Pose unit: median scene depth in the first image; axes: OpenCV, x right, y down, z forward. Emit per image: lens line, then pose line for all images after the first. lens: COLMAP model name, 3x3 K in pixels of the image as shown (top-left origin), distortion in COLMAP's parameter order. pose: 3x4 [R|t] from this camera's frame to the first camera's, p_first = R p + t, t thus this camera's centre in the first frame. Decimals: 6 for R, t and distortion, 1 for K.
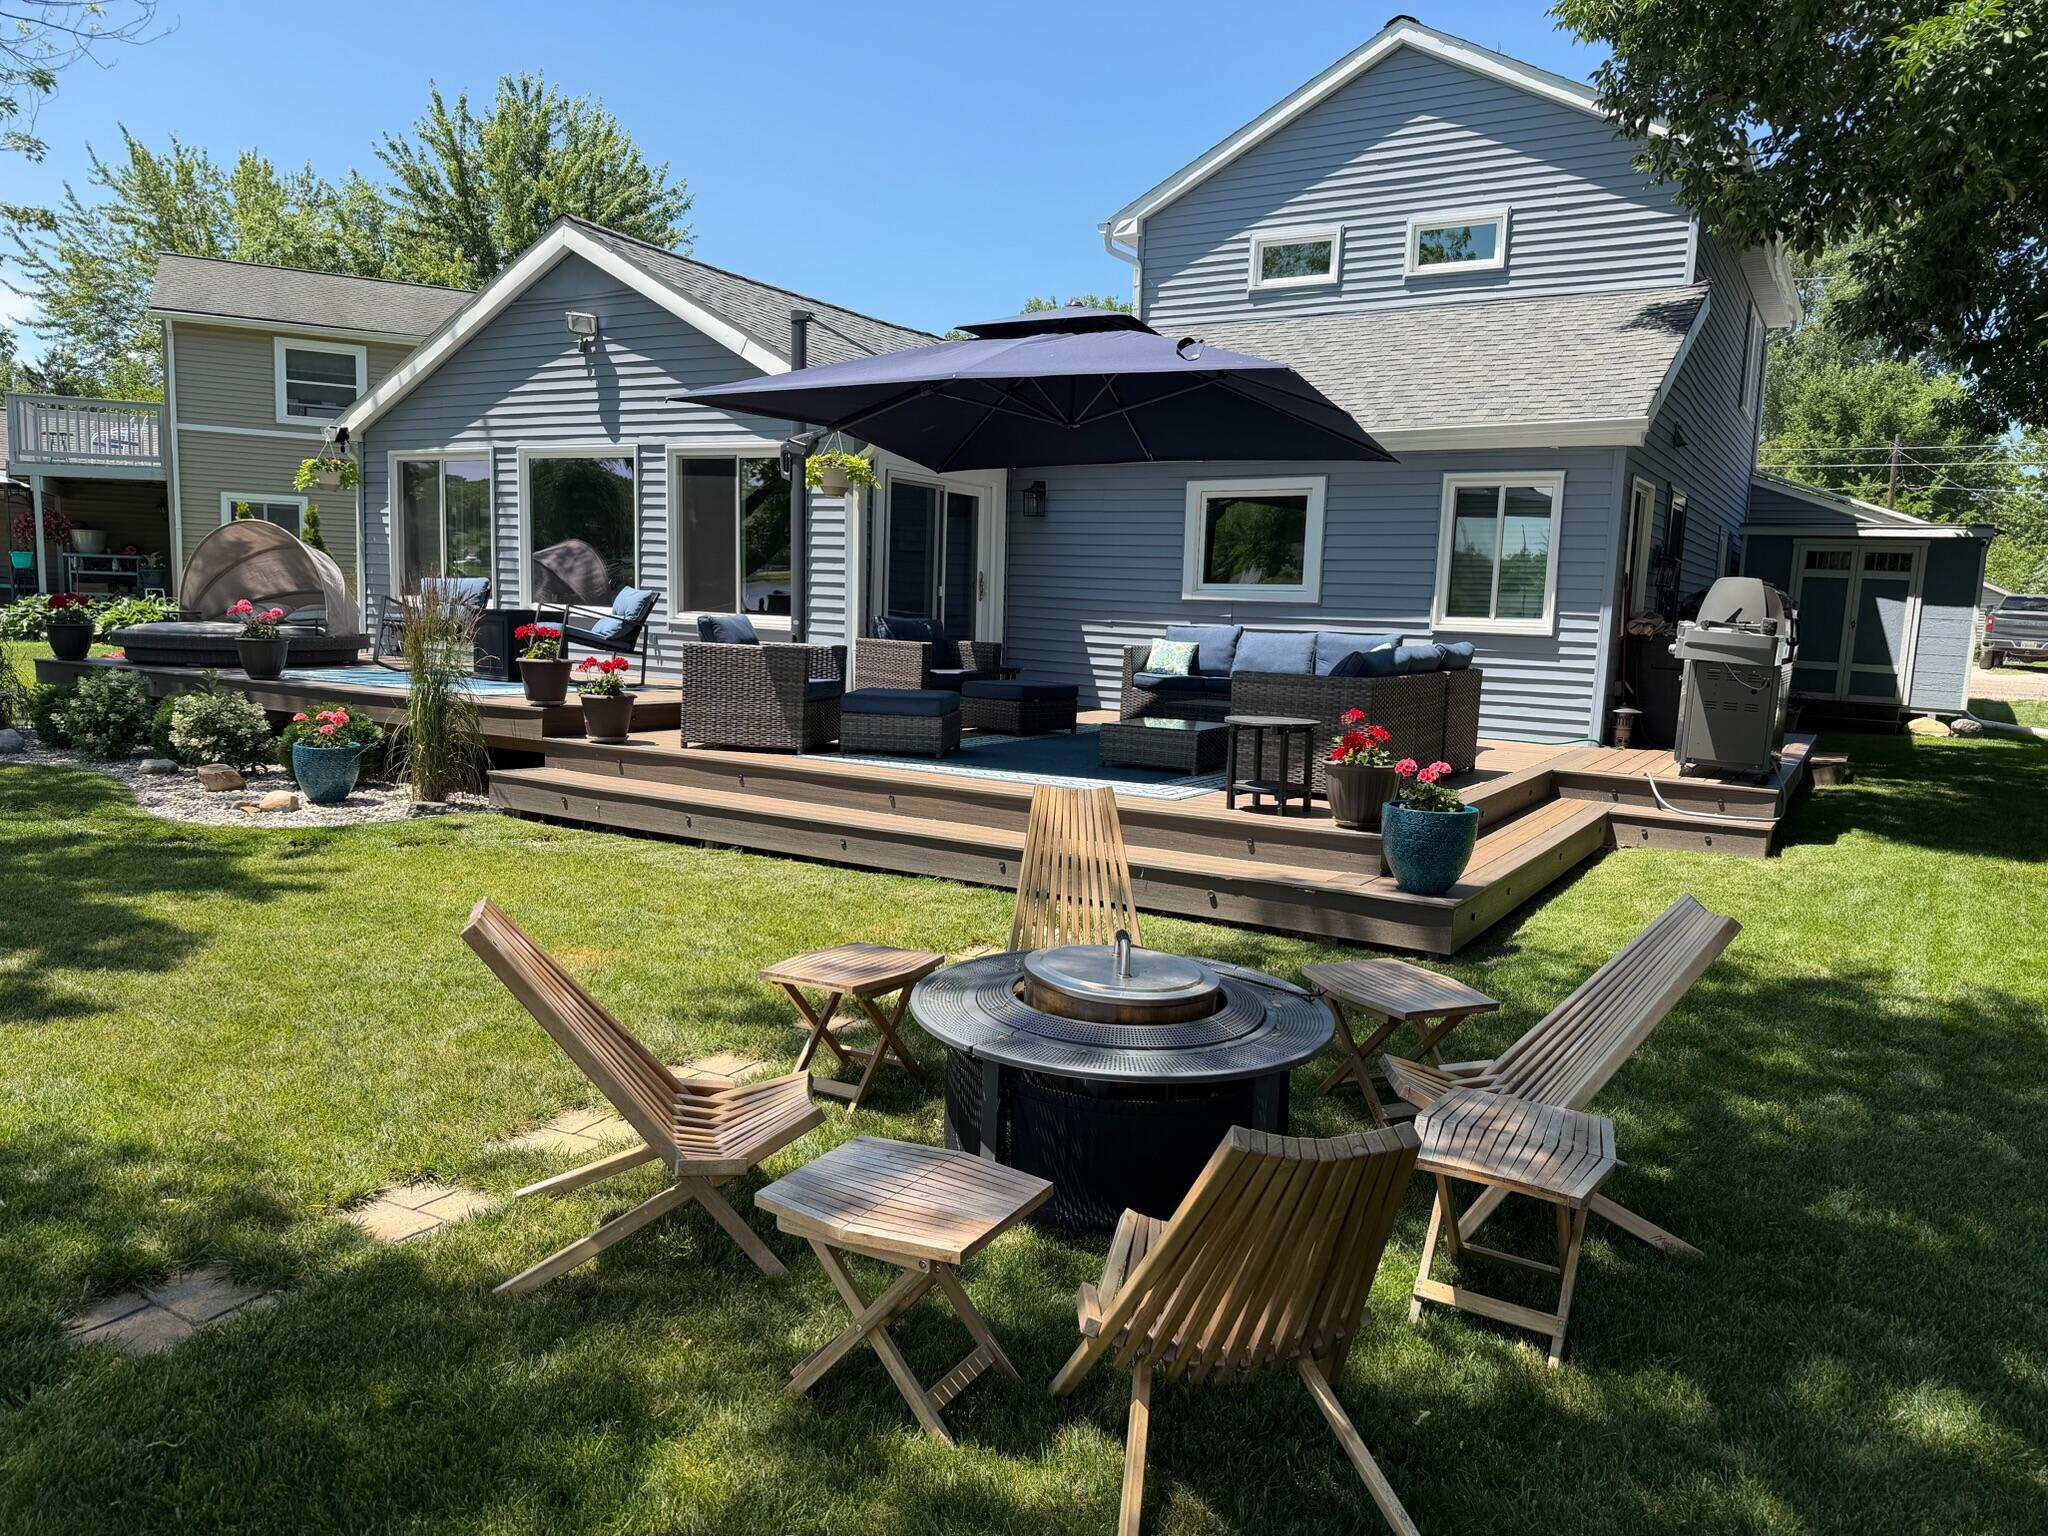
lens RADIAL K [[1463.1, 0, 1019.6], [0, 1463.1, 787.5], [0, 0, 1]] dist [0.056573, -0.076139]
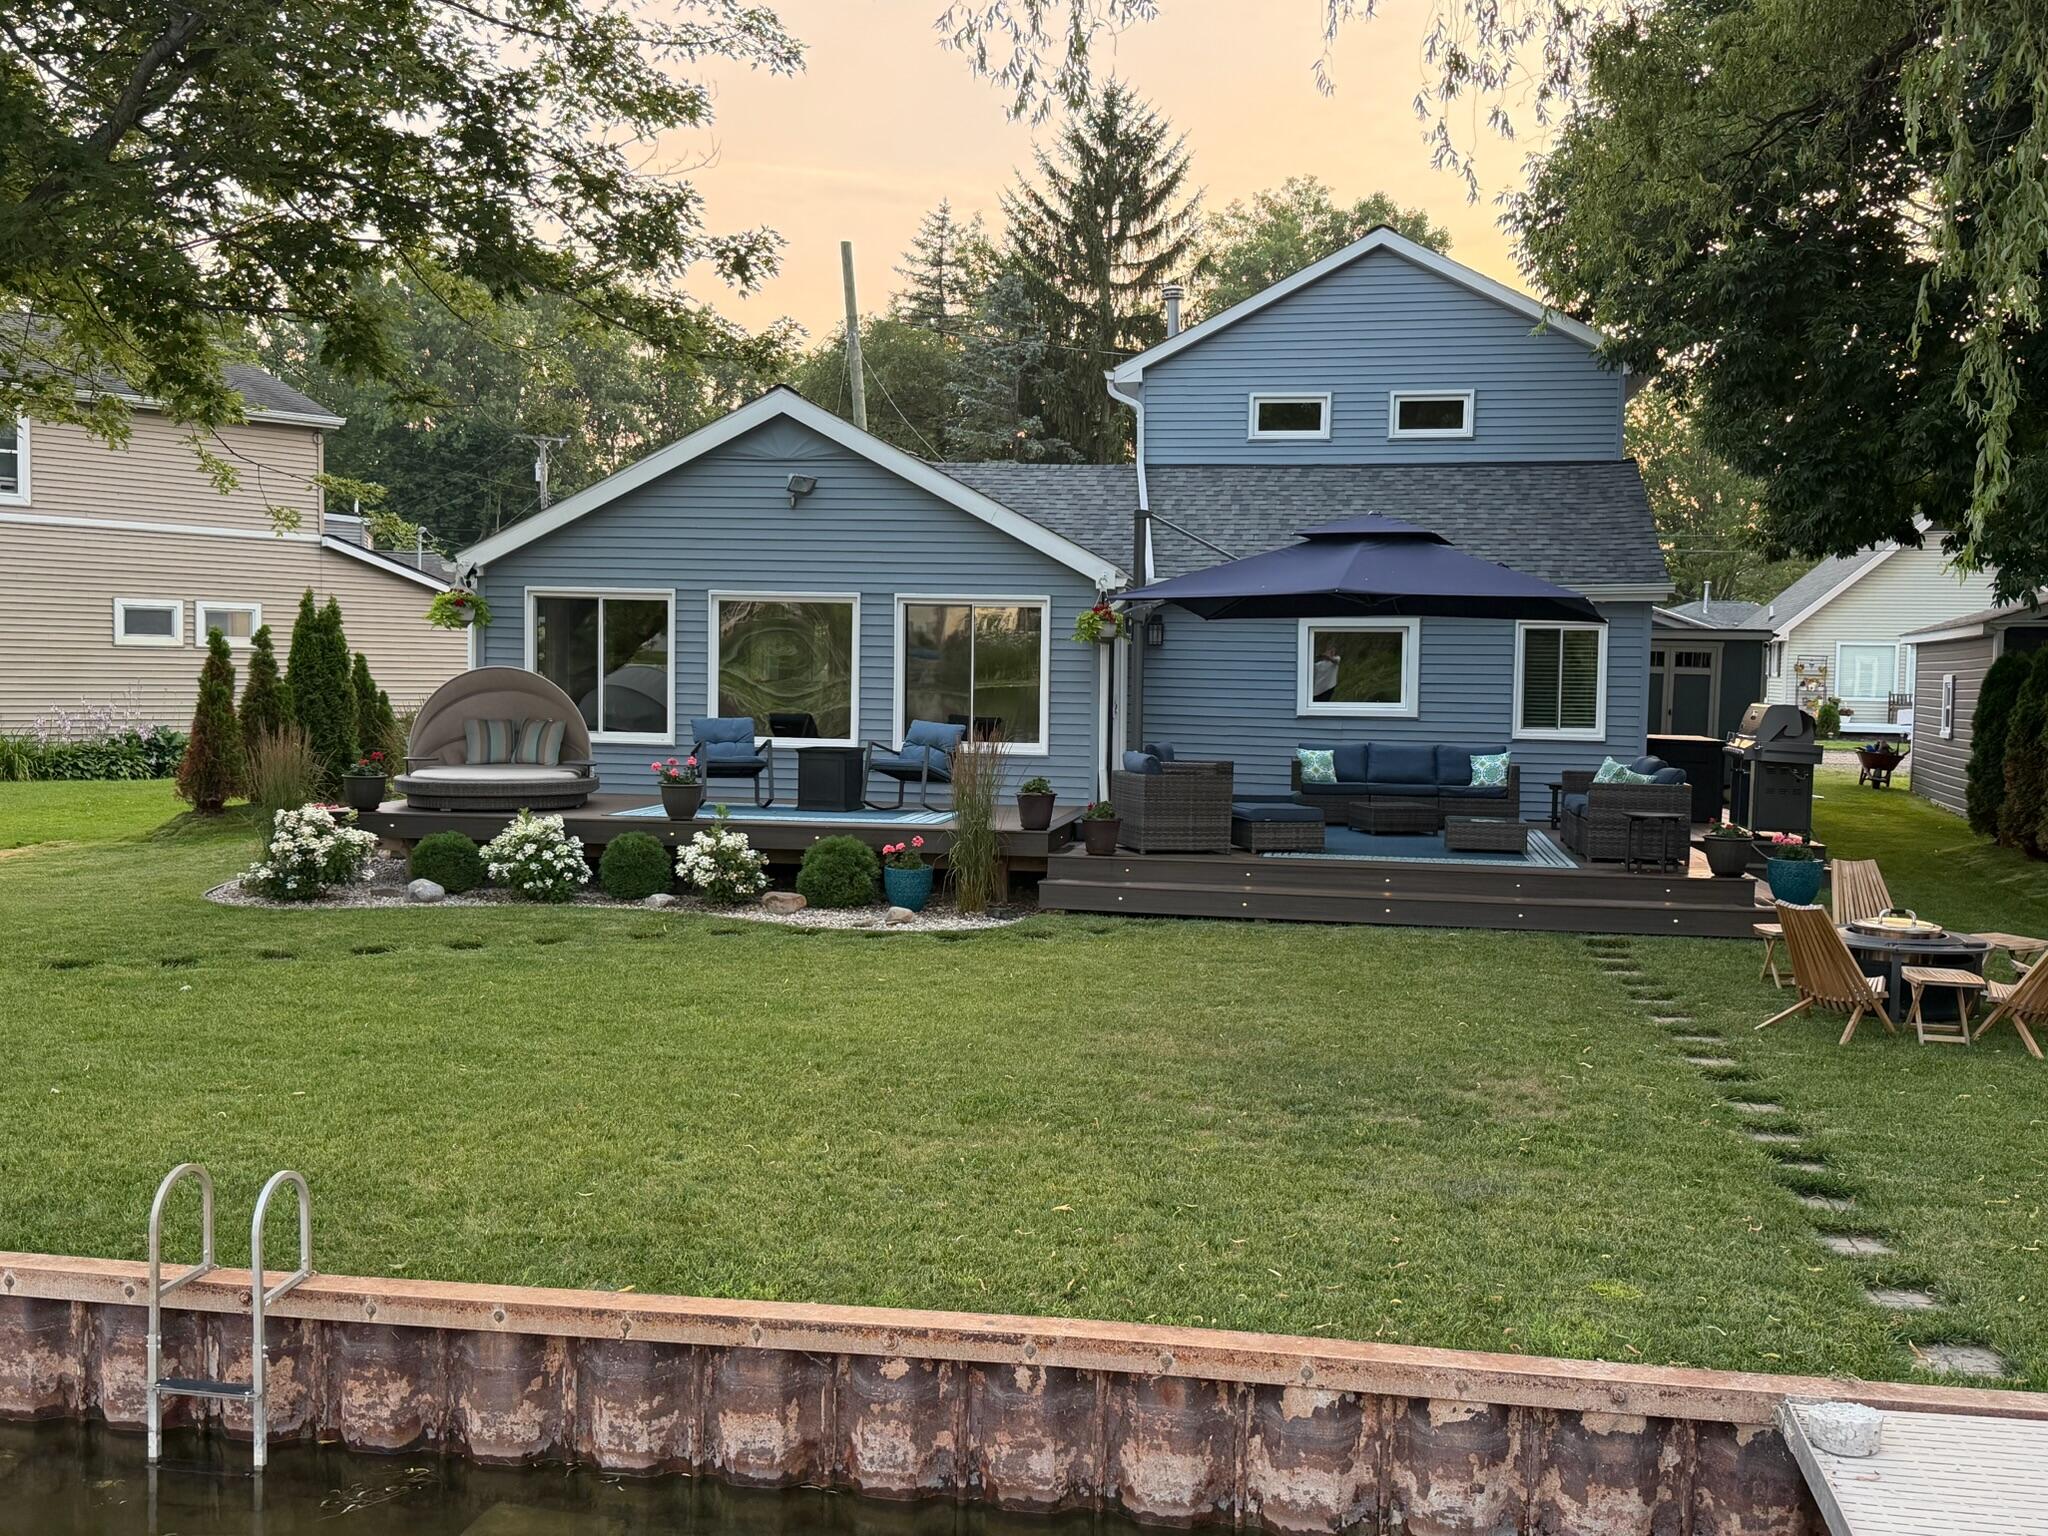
lens RADIAL K [[2049.9, 0, 986.1], [0, 2049.9, 768.1], [0, 0, 1]] dist [0.195355, -0.416264]
pose [[0.927021, -0.038335, 0.373045, -0.699692], [0.063026, 0.996538, -0.054213, -0.010750], [-0.369675, 0.073768, 0.926228, -0.423789]]
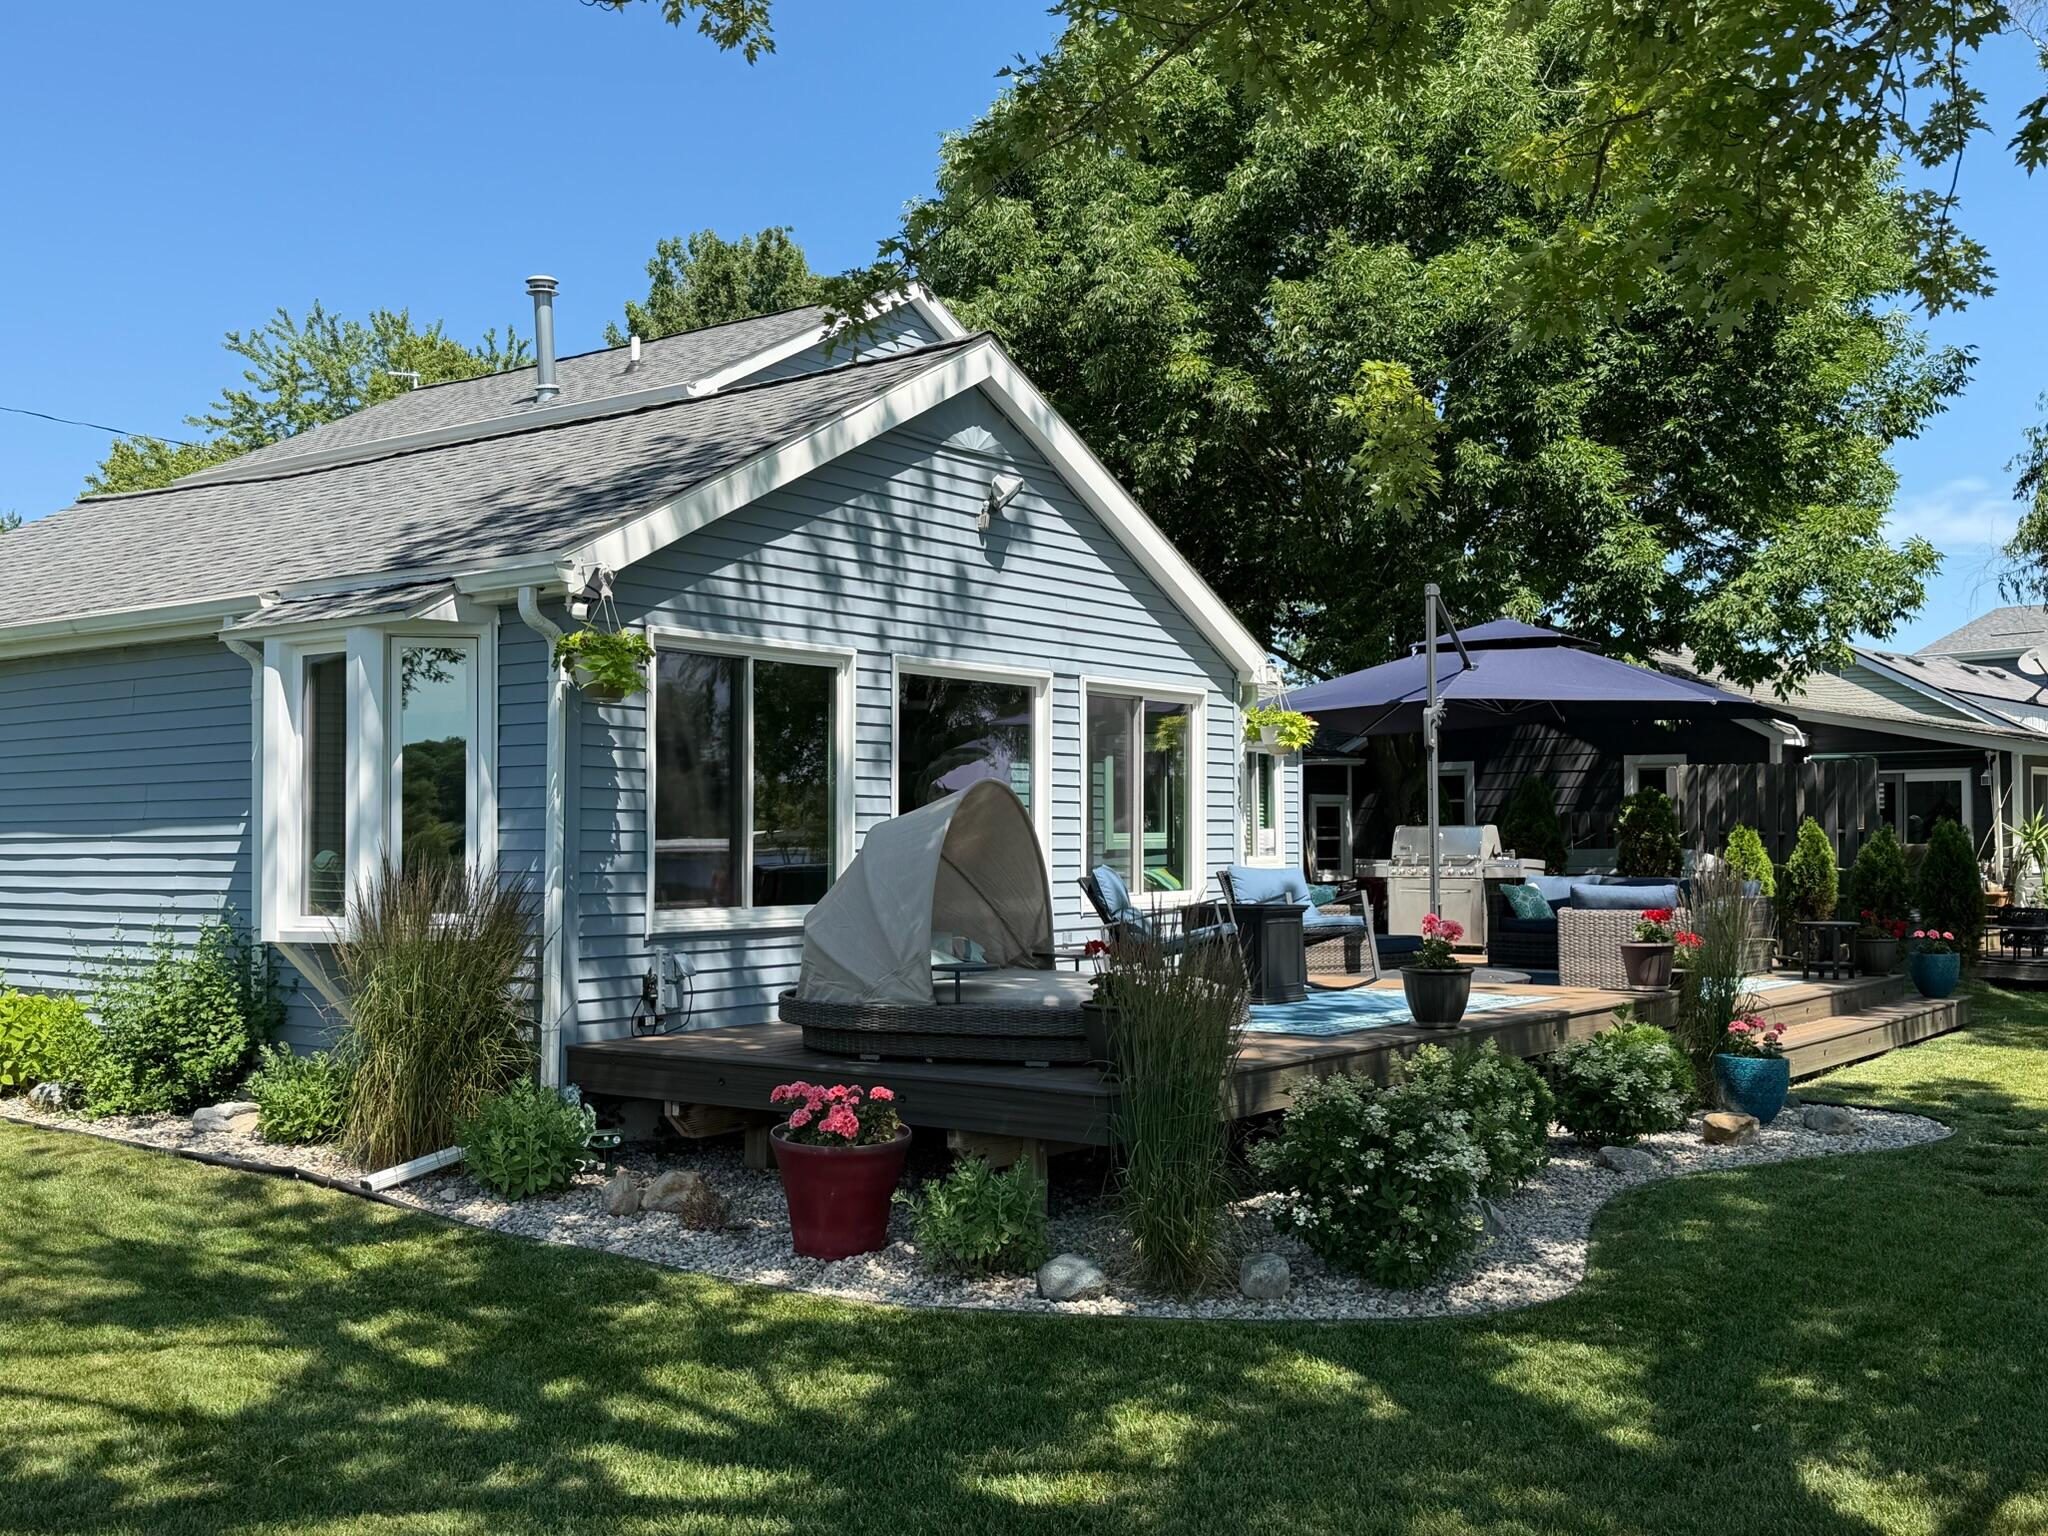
lens RADIAL K [[2049.9, 0, 986.1], [0, 2049.9, 768.1], [0, 0, 1]] dist [0.195355, -0.416264]
pose [[0.094055, -0.002207, 0.995565, -1.182260], [0.129138, 0.991576, -0.010002, -0.167030], [-0.987156, 0.129506, 0.093548, 0.879669]]
